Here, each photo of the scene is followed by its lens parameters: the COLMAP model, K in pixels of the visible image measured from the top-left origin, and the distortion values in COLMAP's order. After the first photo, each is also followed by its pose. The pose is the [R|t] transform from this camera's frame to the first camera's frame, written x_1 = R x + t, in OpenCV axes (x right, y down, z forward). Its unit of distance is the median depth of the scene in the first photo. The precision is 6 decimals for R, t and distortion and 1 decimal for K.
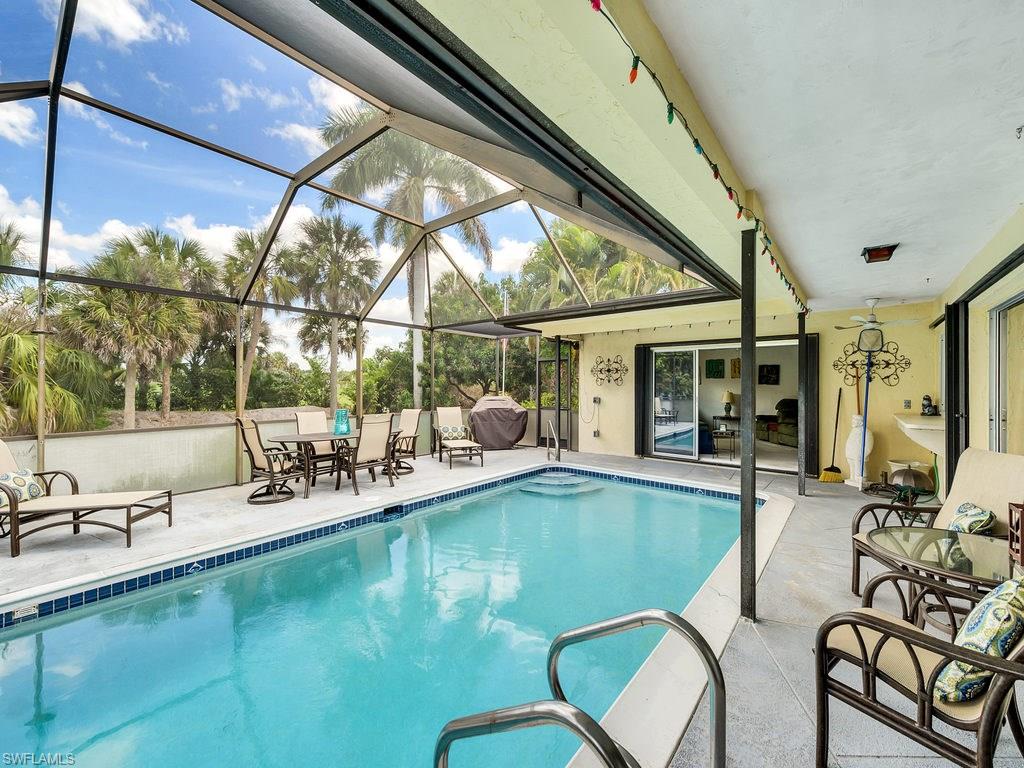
lens RADIAL K [[415.6, 0, 511.1], [0, 415.6, 382.9], [0, 0, 1]] dist [-0.001770, -0.000043]
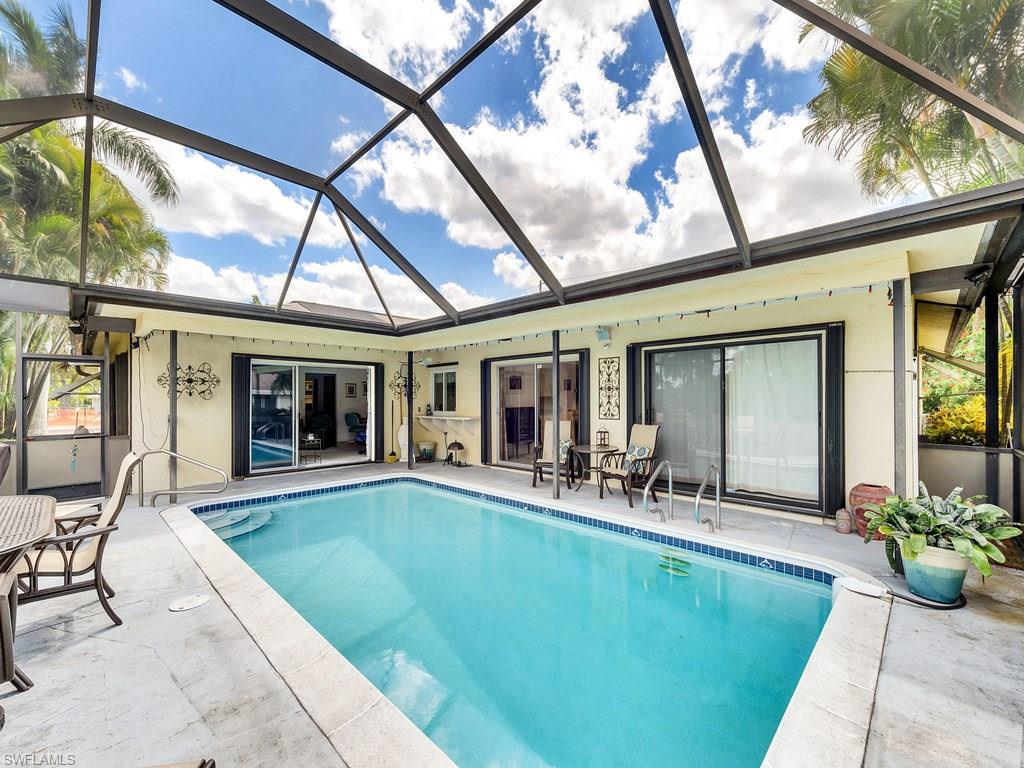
lens RADIAL K [[415.6, 0, 510.5], [0, 415.6, 394.7], [0, 0, 1]] dist [-0.001770, -0.000043]
pose [[0.066237, 0.010616, 0.997747, -0.552593], [-0.001822, 0.999943, -0.010519, 0.004963], [-0.997802, -0.001122, 0.066253, 0.359109]]
